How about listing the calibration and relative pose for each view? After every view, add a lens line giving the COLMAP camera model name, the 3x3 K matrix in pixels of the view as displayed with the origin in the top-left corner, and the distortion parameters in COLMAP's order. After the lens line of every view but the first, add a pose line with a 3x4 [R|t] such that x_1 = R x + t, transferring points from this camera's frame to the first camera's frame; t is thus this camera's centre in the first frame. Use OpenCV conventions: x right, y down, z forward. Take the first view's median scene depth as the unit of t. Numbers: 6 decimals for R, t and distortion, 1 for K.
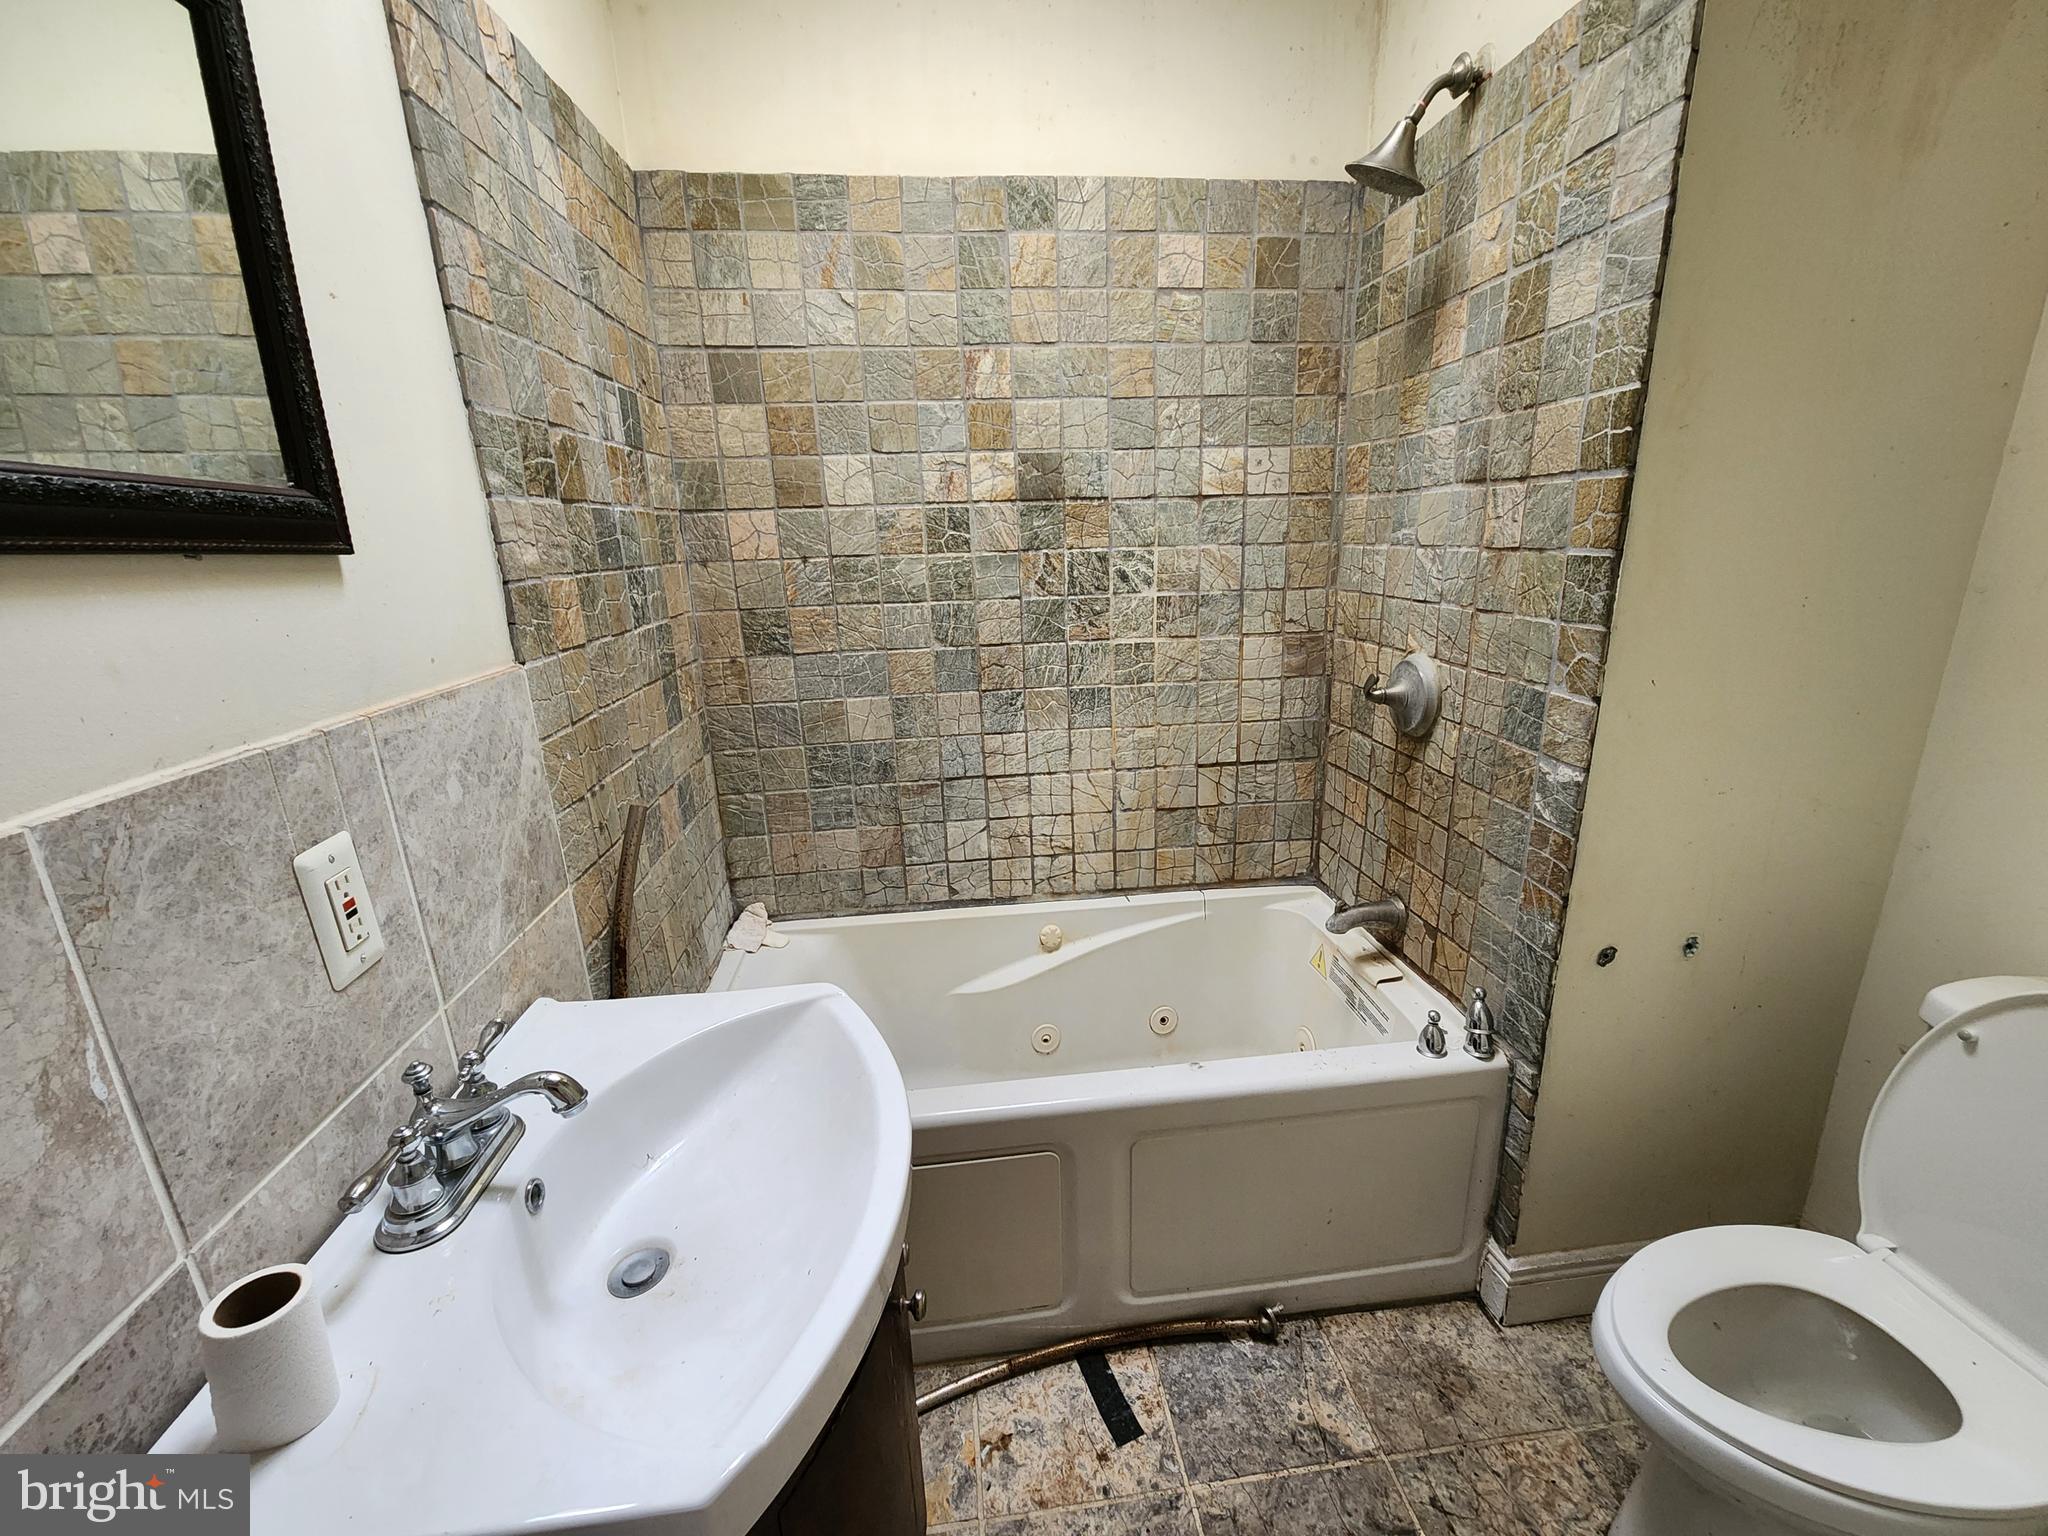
lens RADIAL K [[845.3, 0, 1033.9], [0, 845.3, 774.3], [0, 0, 1]] dist [-0.000743, -0.002817]
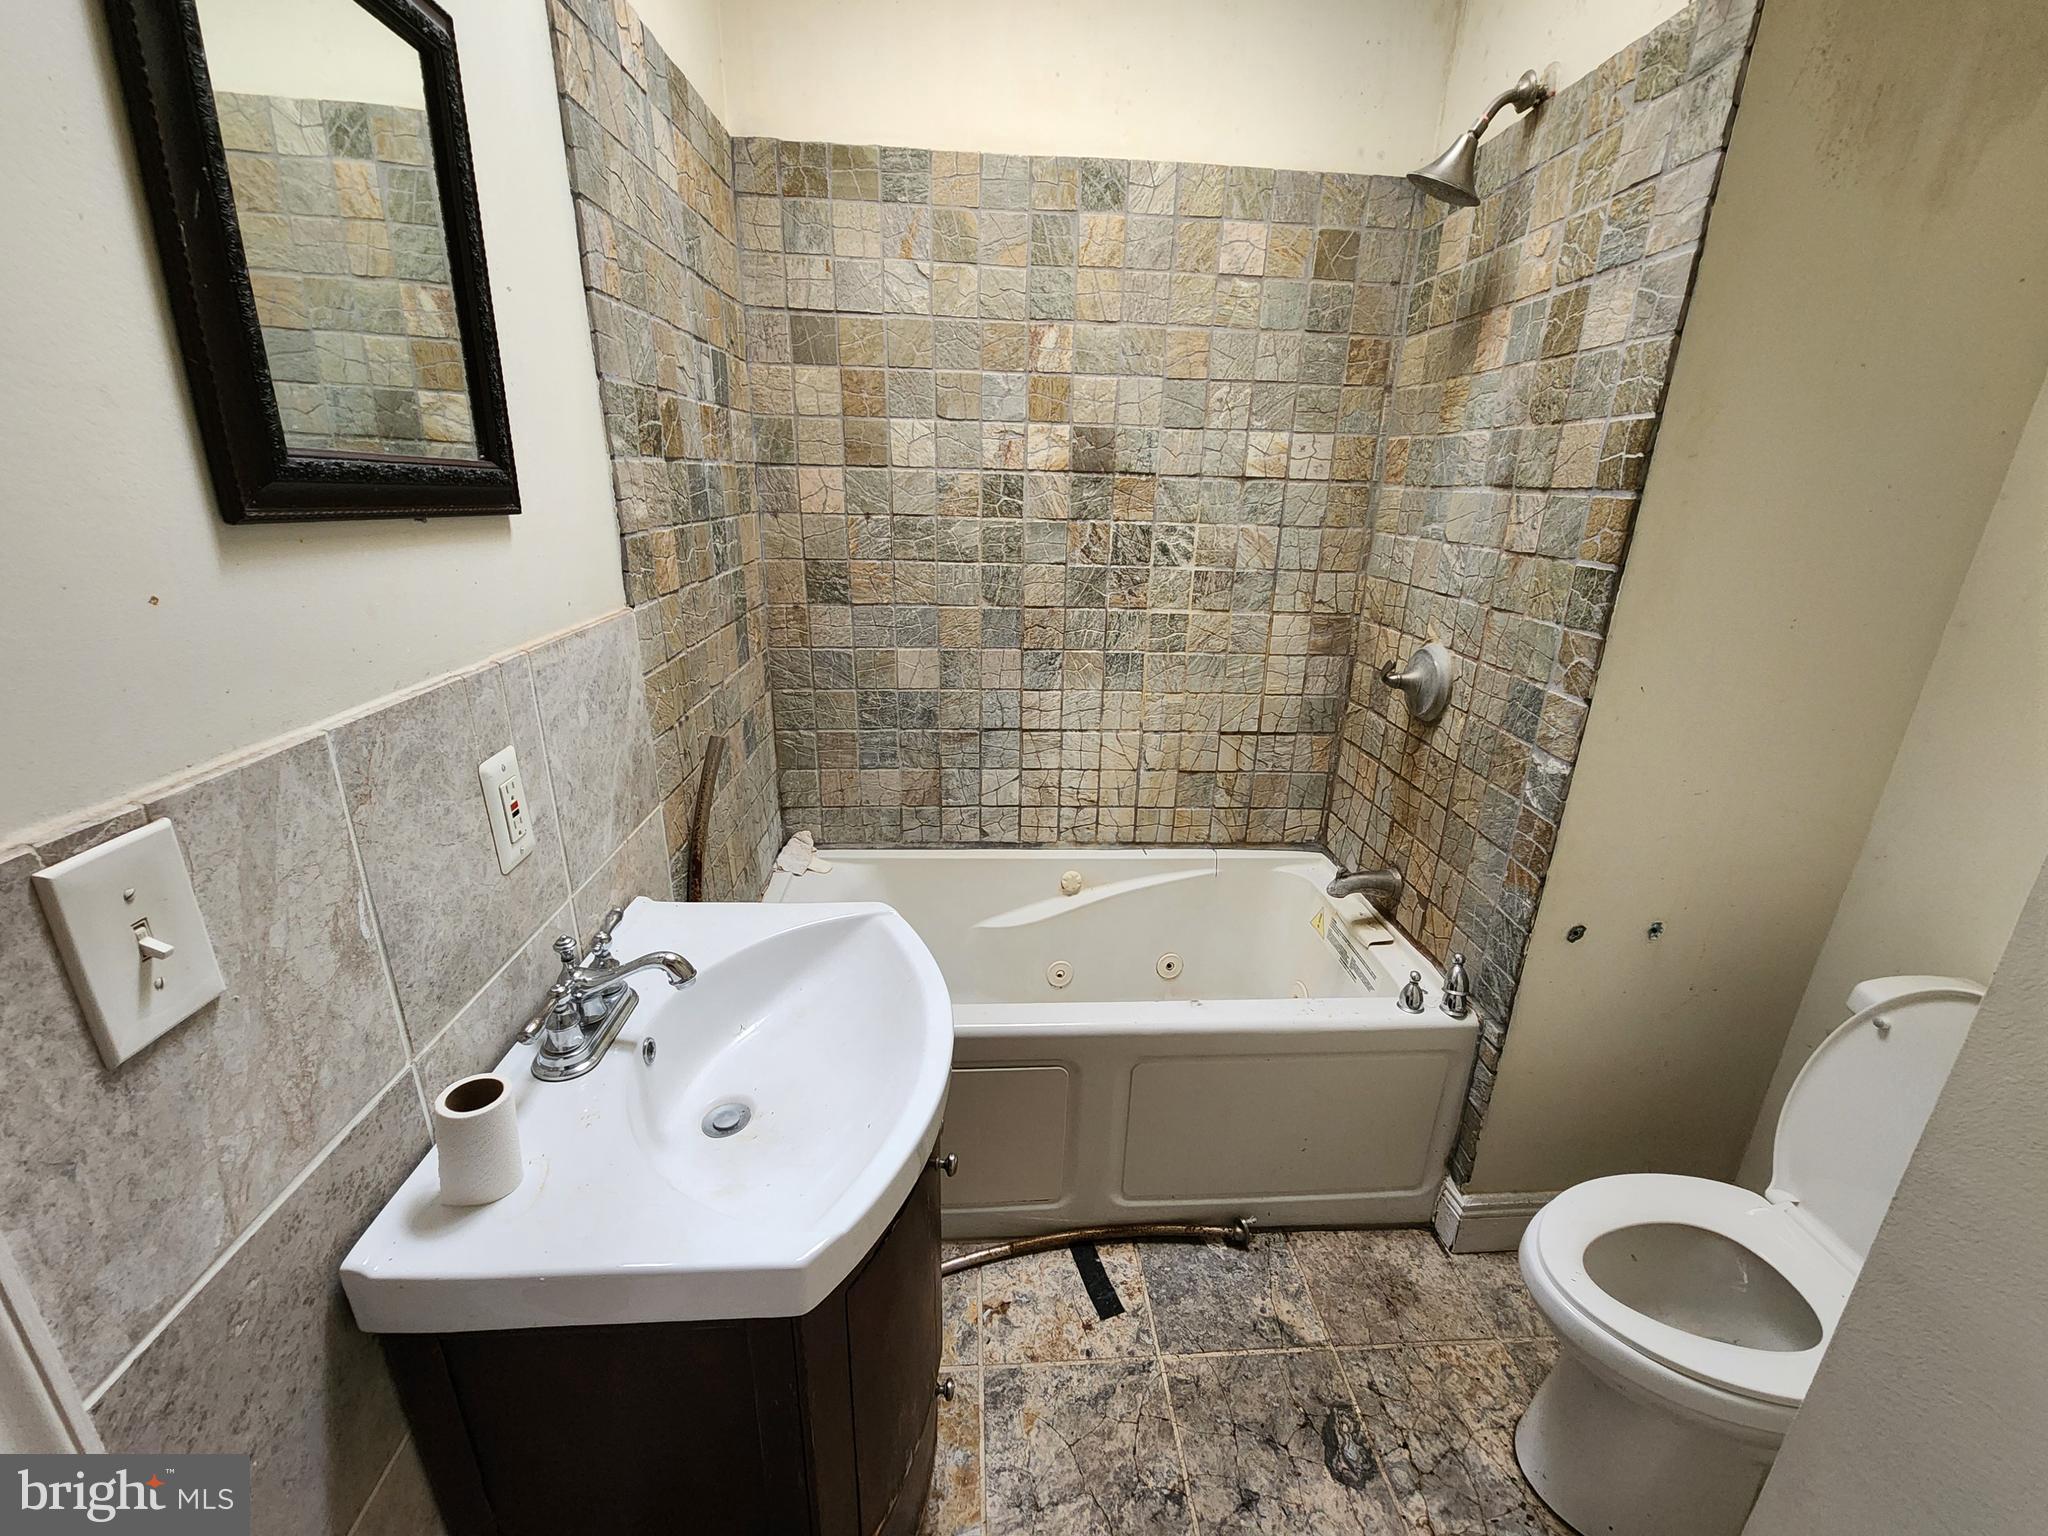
lens RADIAL K [[845.3, 0, 1033.2], [0, 845.3, 773.8], [0, 0, 1]] dist [-0.000743, -0.002817]
pose [[0.997195, 0.070278, -0.025764, -0.015118], [-0.068648, 0.995867, 0.059460, -0.008853], [0.029837, -0.057525, 0.997898, -0.105191]]
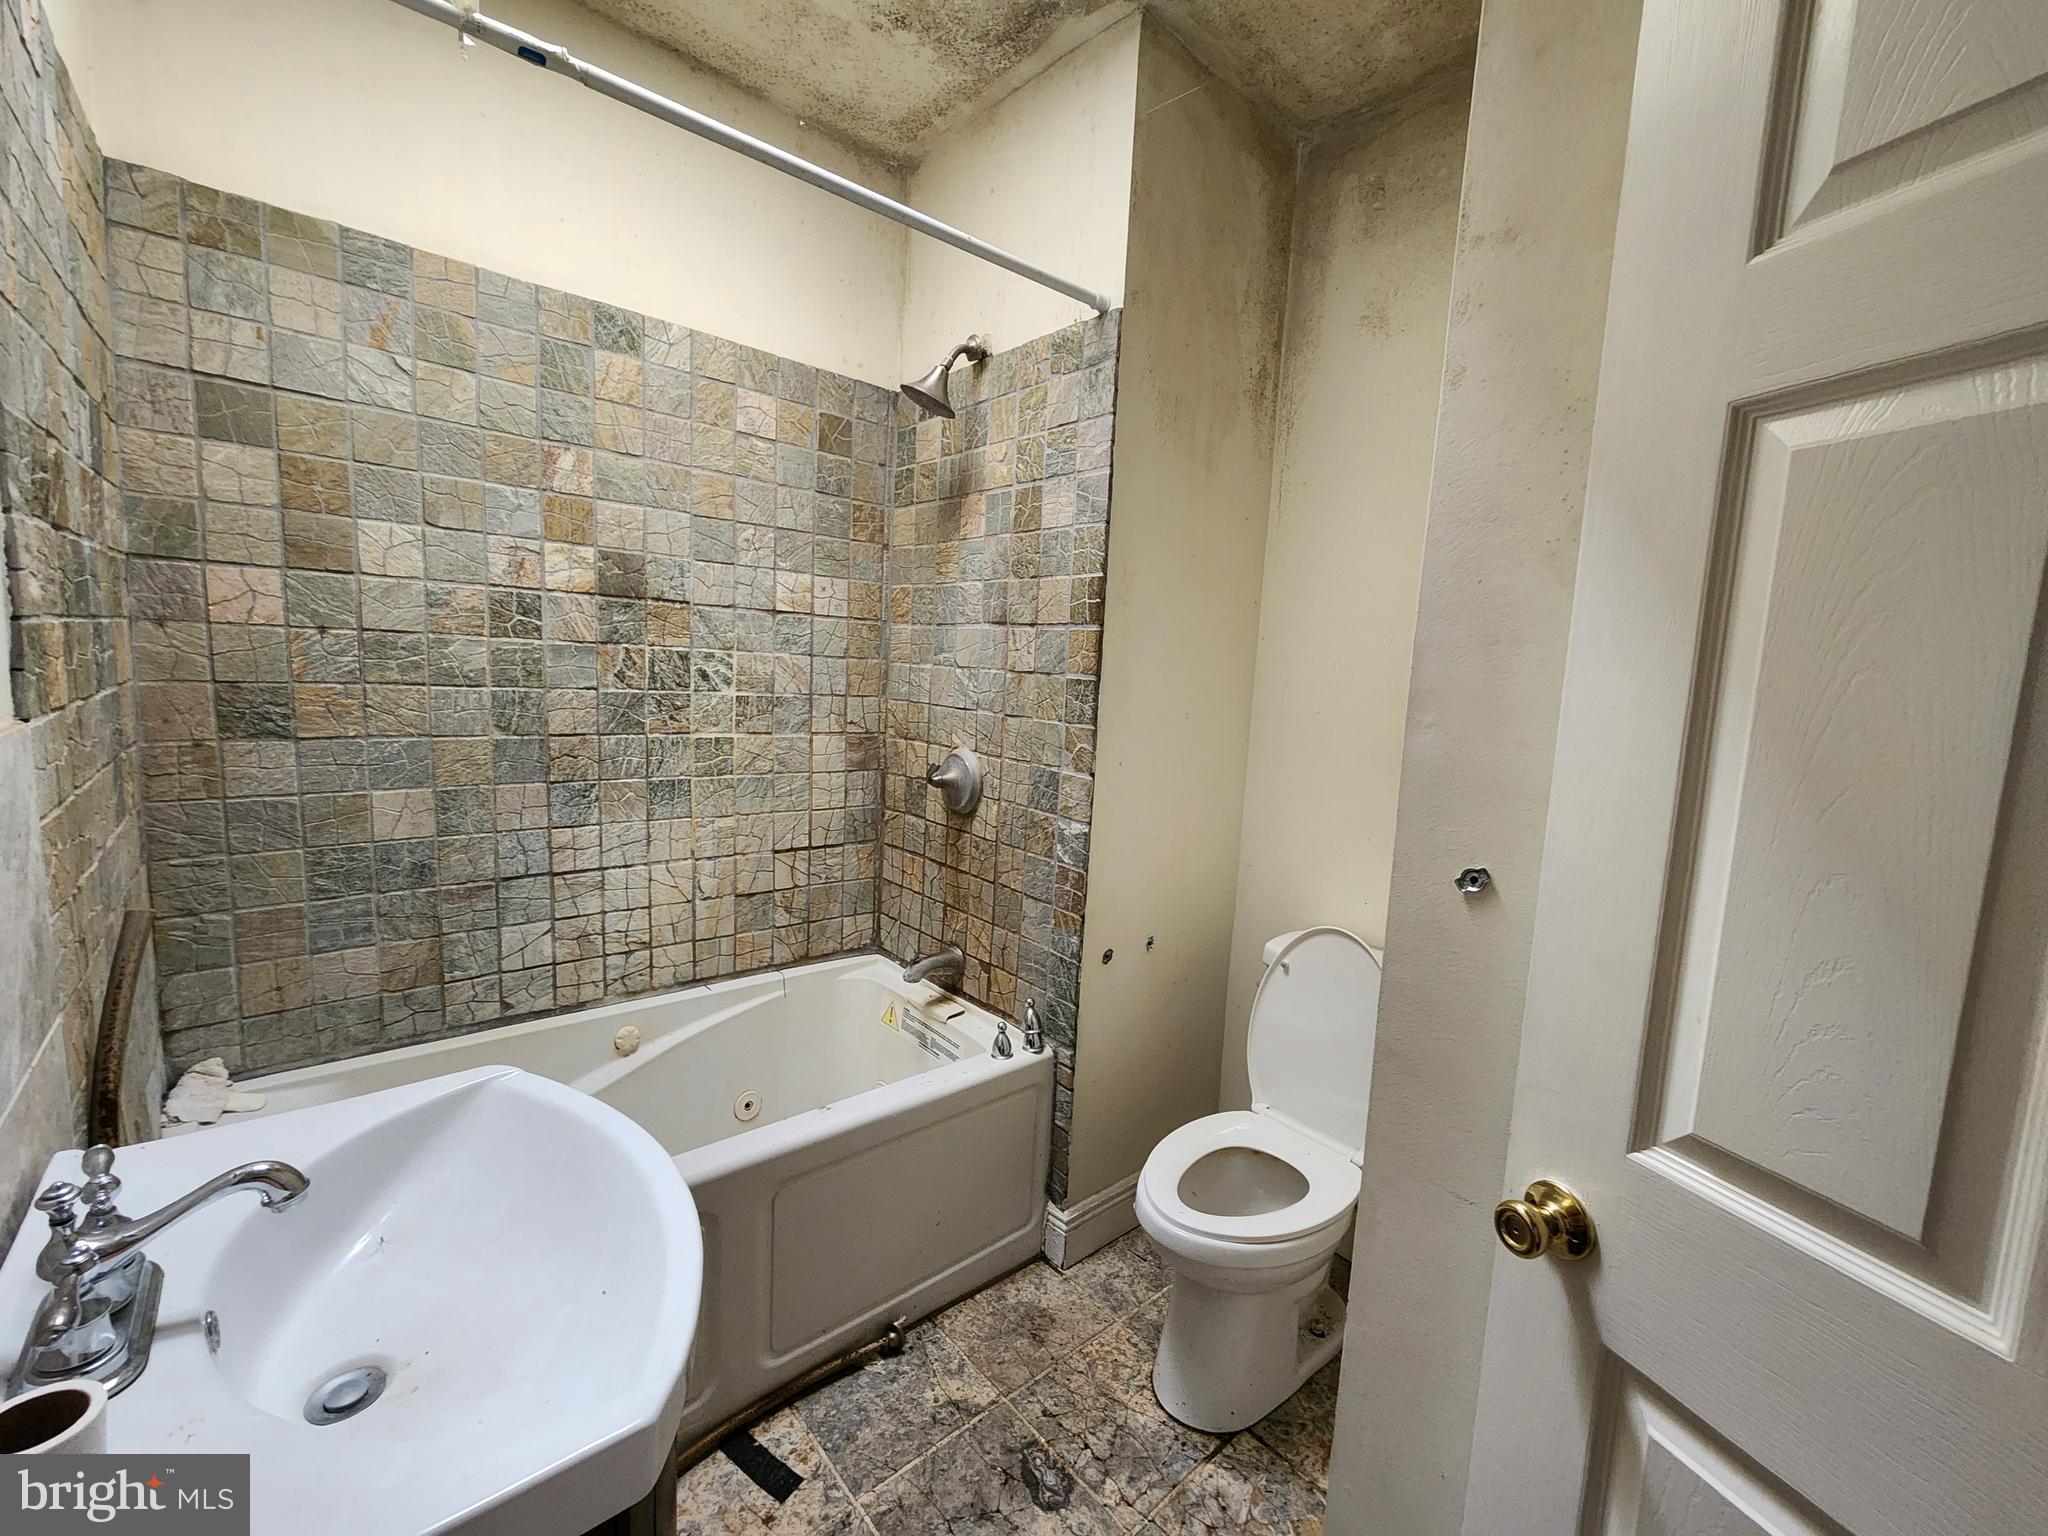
lens RADIAL K [[845.3, 0, 1049.4], [0, 845.3, 767.4], [0, 0, 1]] dist [-0.000743, -0.002817]
pose [[0.811666, 0.006125, 0.584090, -0.222327], [0.080121, 0.989326, -0.121713, 0.062569], [-0.578601, 0.145588, 0.802512, -0.125349]]
